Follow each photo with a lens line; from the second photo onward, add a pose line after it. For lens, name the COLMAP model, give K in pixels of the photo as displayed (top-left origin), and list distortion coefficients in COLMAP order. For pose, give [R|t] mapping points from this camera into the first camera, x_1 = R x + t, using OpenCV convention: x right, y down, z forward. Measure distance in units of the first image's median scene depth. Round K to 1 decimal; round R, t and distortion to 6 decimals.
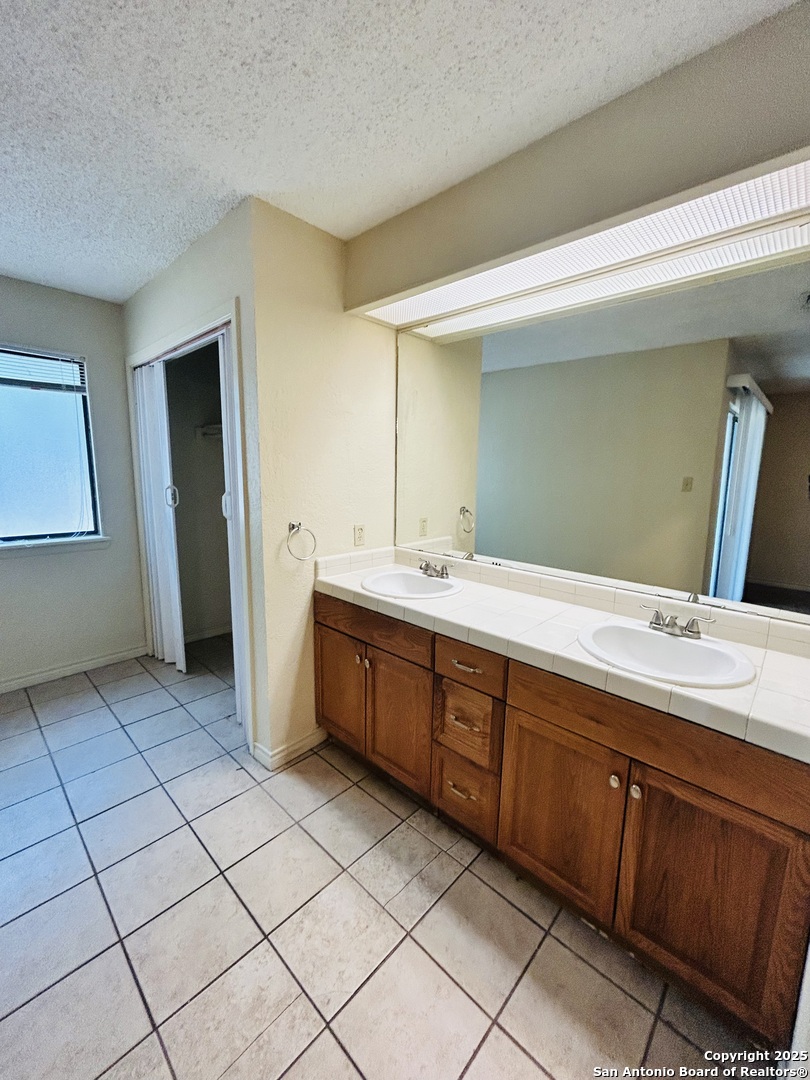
lens RADIAL K [[433.8, 0, 407.7], [0, 433.8, 543.8], [0, 0, 1]] dist [-0.001054, 0.000273]
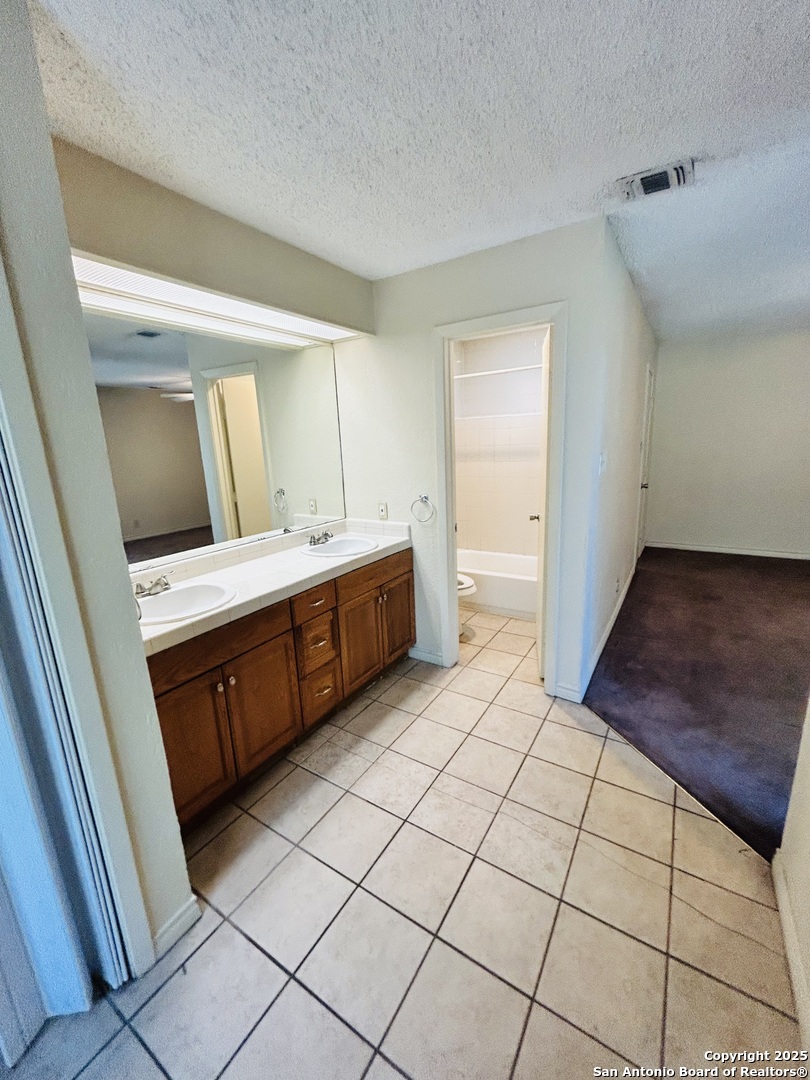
lens RADIAL K [[433.8, 0, 409.5], [0, 433.8, 533.7], [0, 0, 1]] dist [-0.001054, 0.000273]
pose [[-0.189117, -0.225502, 0.955711, -1.187056], [0.198048, 0.944514, 0.262050, -0.237048], [-0.961775, 0.238835, -0.133964, 0.804279]]
